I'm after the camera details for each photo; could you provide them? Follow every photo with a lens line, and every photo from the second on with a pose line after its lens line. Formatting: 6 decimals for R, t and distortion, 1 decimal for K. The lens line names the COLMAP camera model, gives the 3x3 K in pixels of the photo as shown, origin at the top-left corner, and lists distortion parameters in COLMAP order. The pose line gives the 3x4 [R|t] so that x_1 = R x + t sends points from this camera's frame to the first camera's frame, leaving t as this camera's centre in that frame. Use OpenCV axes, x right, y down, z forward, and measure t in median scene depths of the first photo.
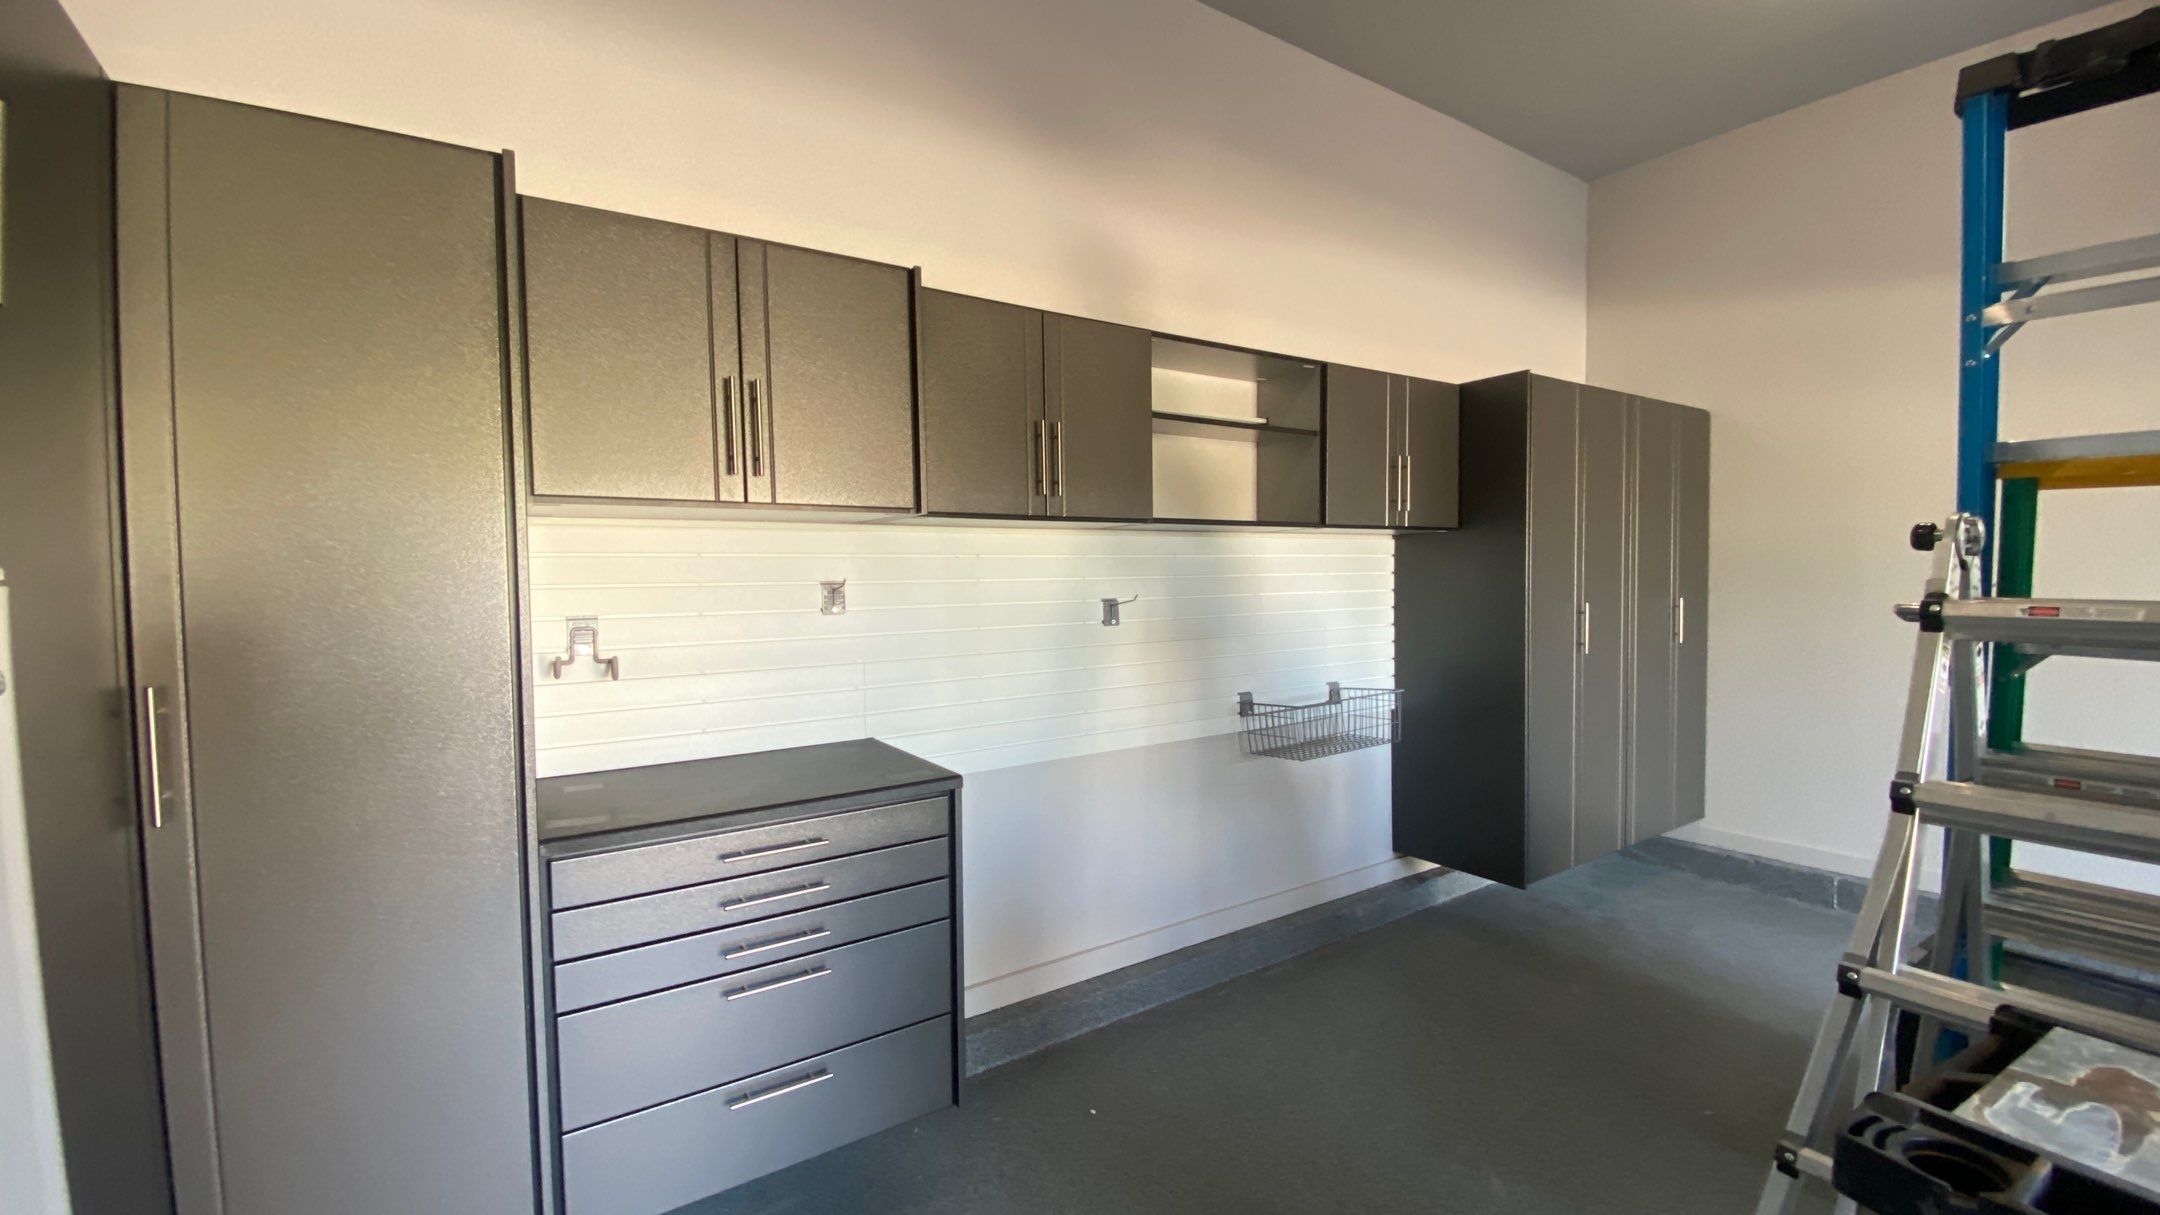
lens RADIAL K [[882.4, 0, 1081.5], [0, 882.4, 614.7], [0, 0, 1]] dist [-0.001522, -0.000521]
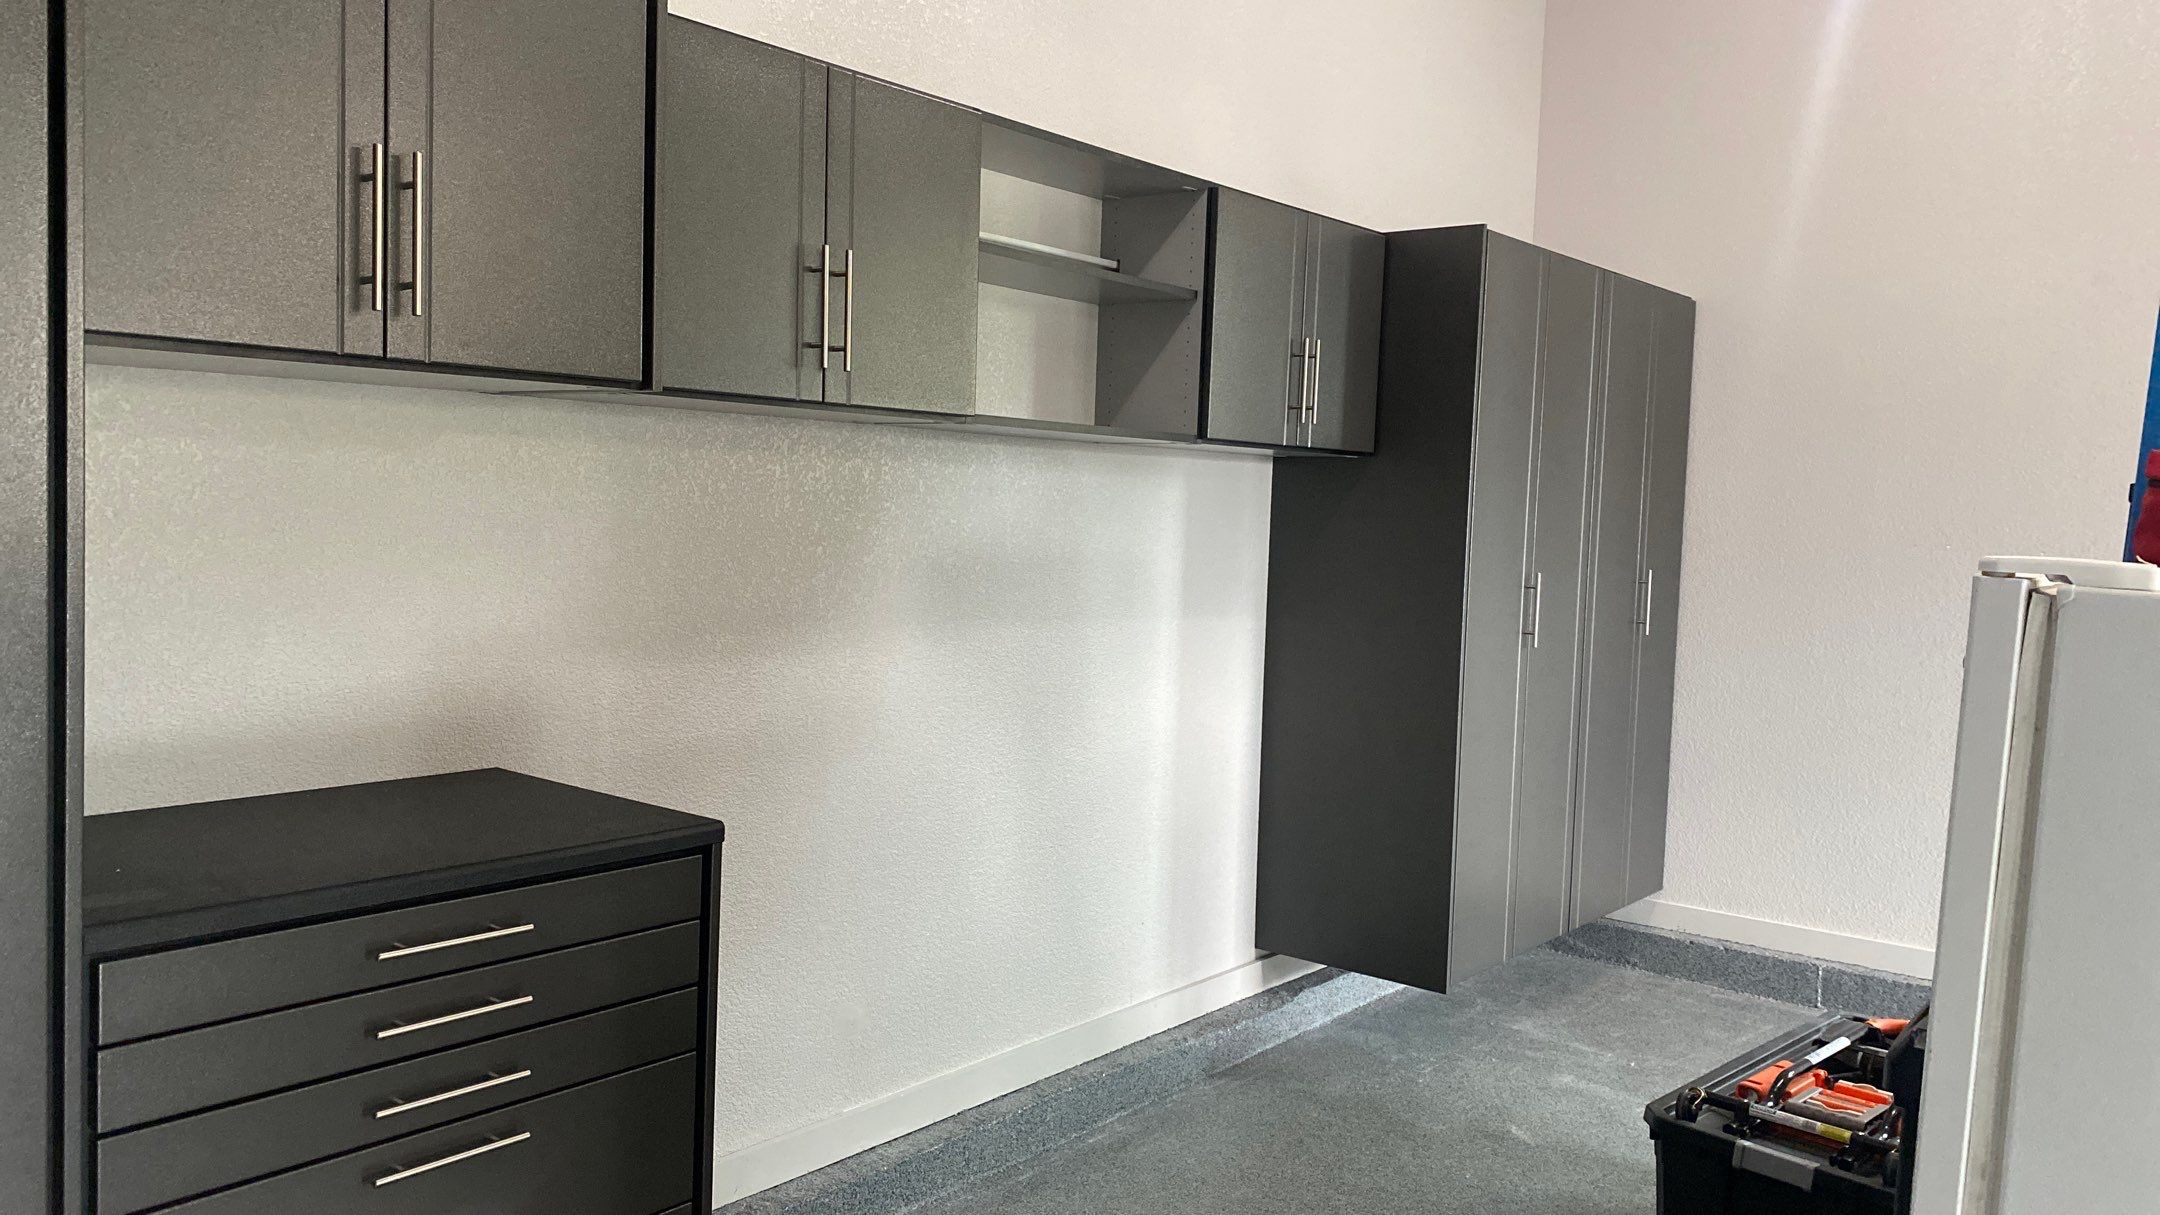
lens RADIAL K [[1621.0, 0, 1086.3], [0, 1621.0, 609.9], [0, 0, 1]] dist [0.005237, -0.008364]
pose [[0.955470, 0.027735, 0.293781, -0.155405], [-0.035935, 0.999100, 0.022550, -0.001182], [-0.292891, -0.032103, 0.955607, -0.111379]]
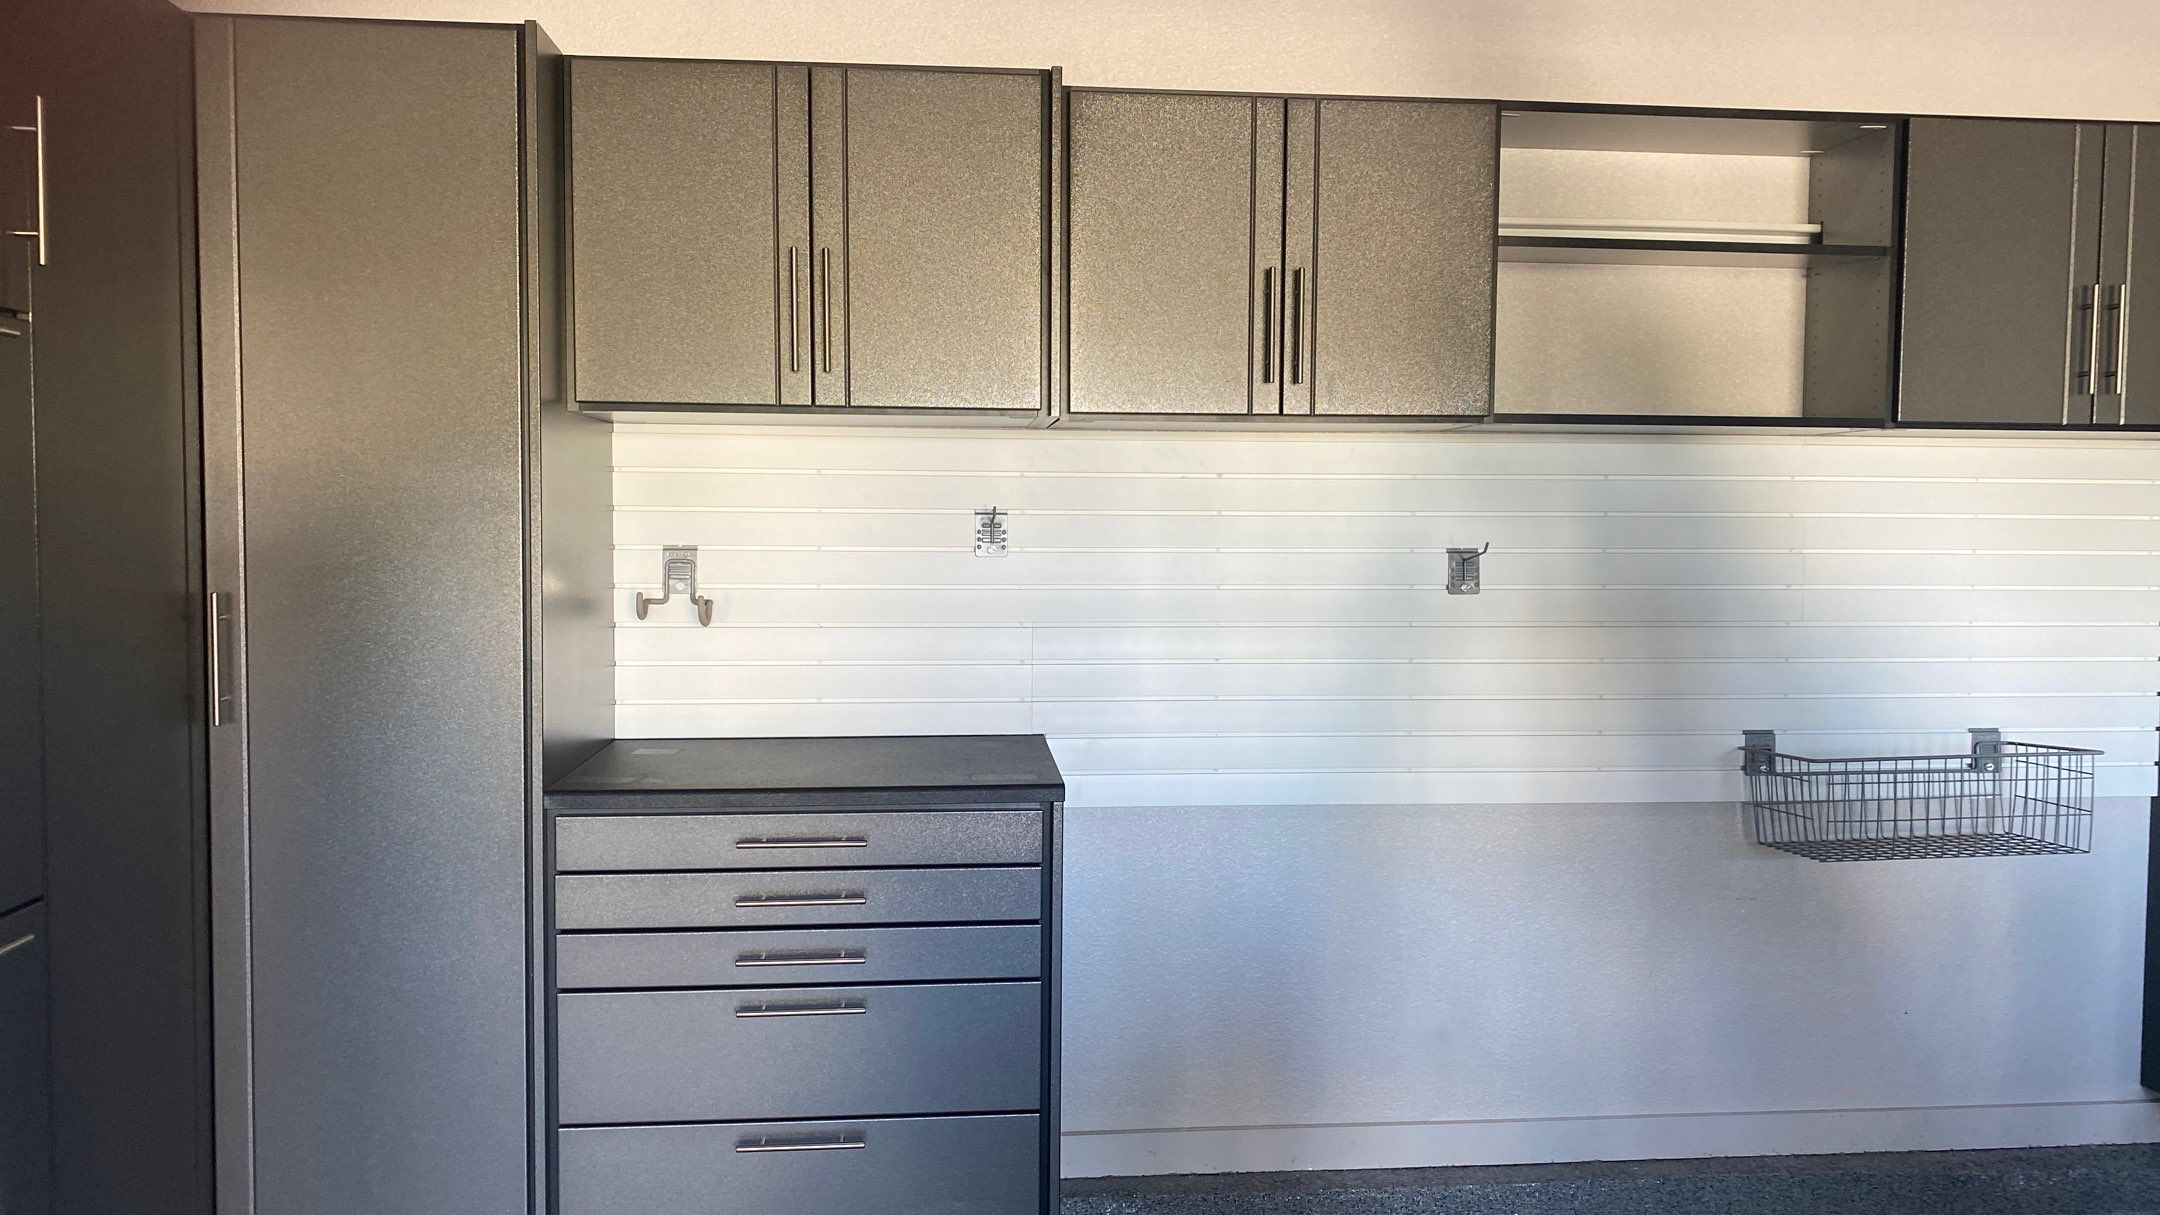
lens RADIAL K [[1621.0, 0, 1086.3], [0, 1621.0, 609.9], [0, 0, 1]] dist [0.005237, -0.008364]
pose [[0.881729, 0.047610, -0.469348, 0.324342], [-0.040107, 0.998858, 0.025975, 0.004816], [0.470049, -0.004079, 0.882631, -0.095945]]
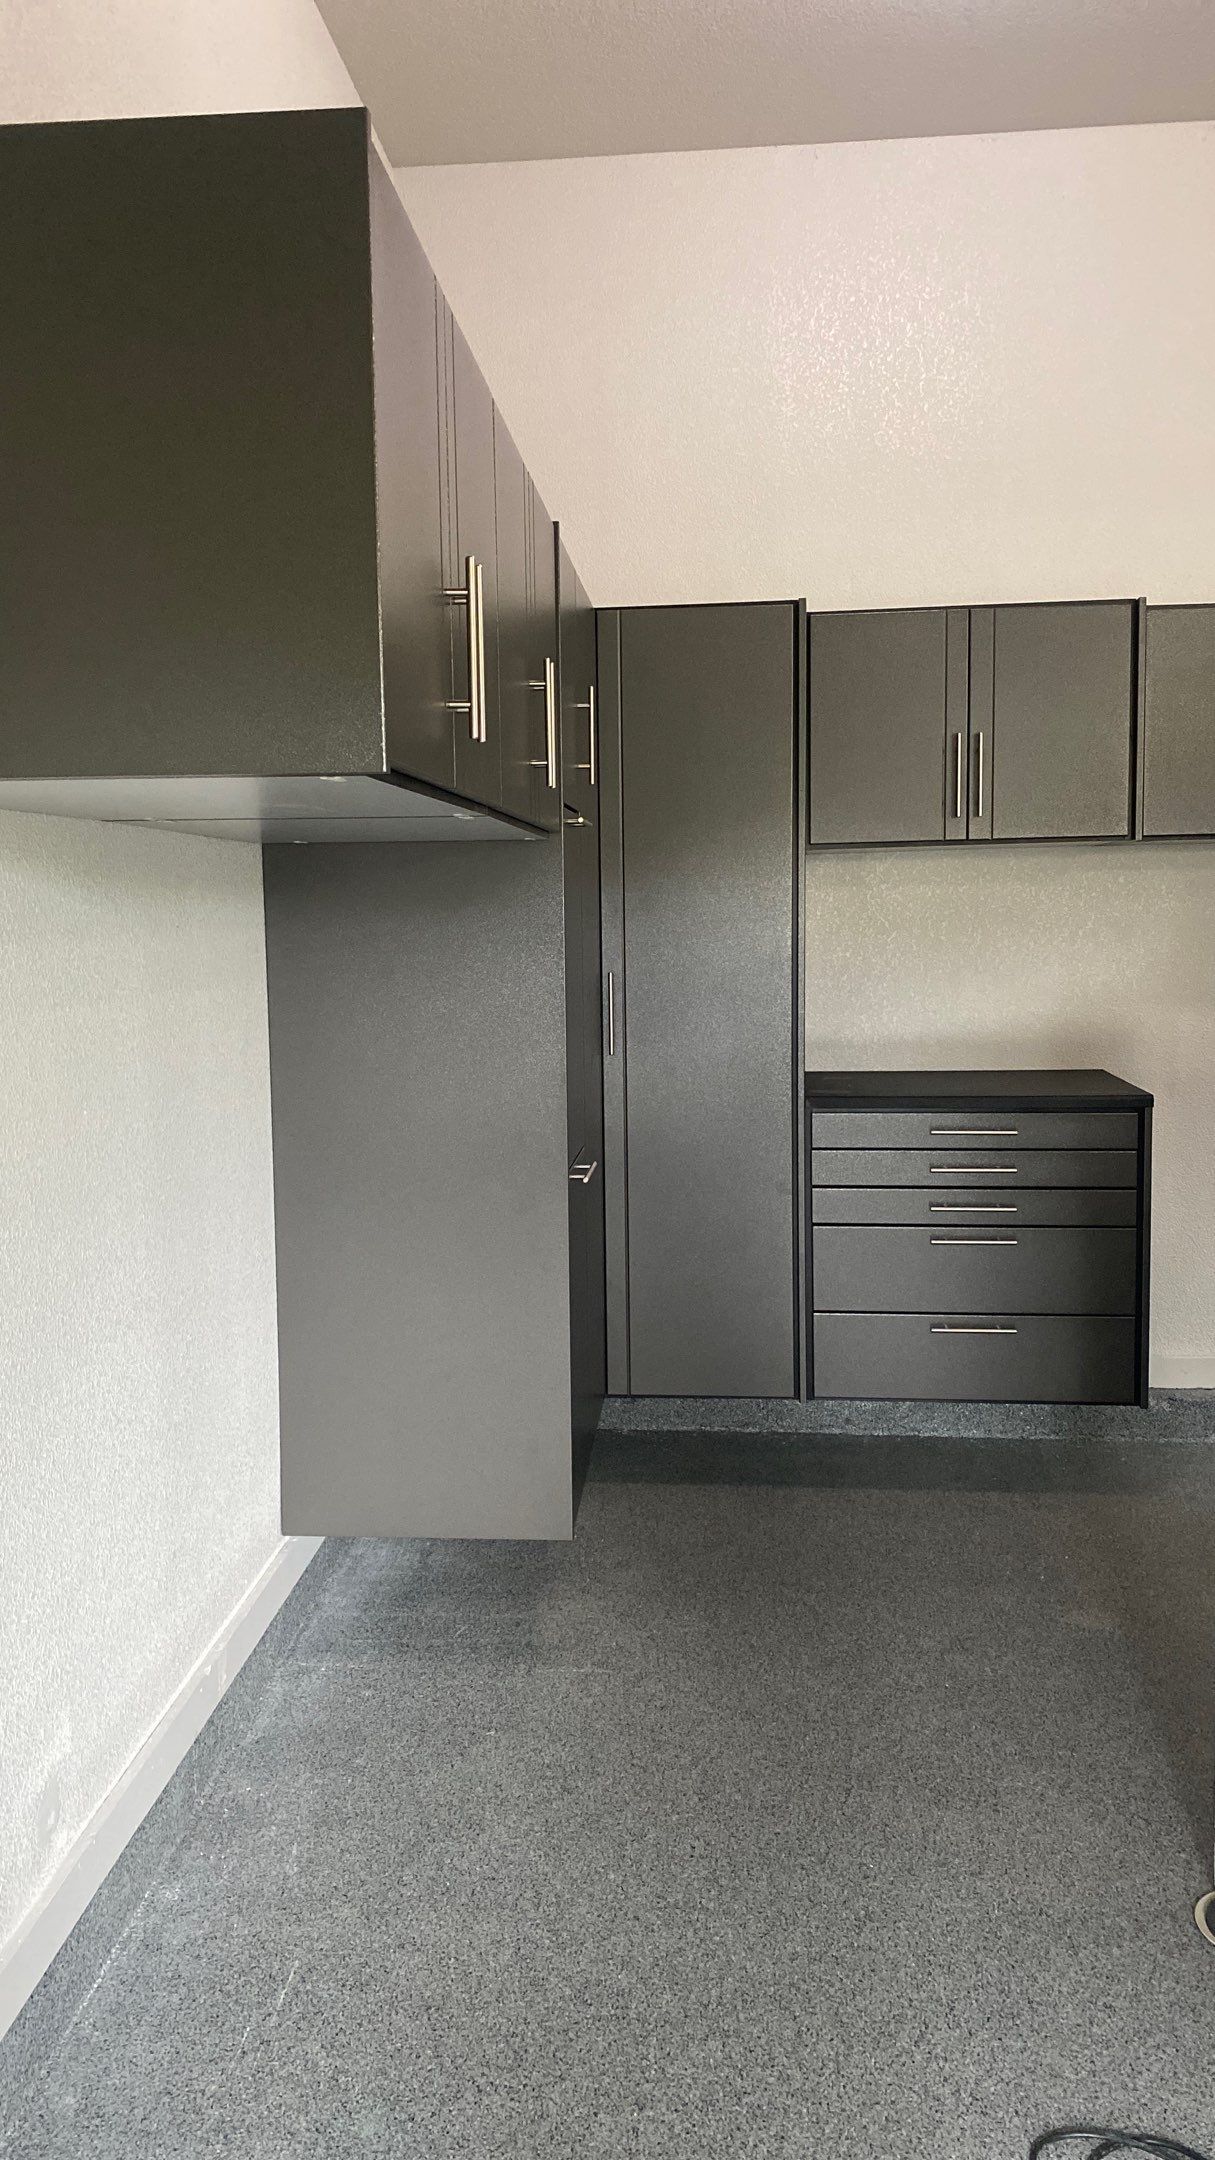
lens RADIAL K [[1621.0, 0, 607.5], [0, 1621.0, 1080.0], [0, 0, 1]] dist [0.005237, -0.008364]
pose [[0.773096, 0.070967, -0.630307, 0.386206], [-0.022406, 0.996157, 0.084677, 0.011362], [0.633893, -0.051341, 0.771715, -0.599373]]
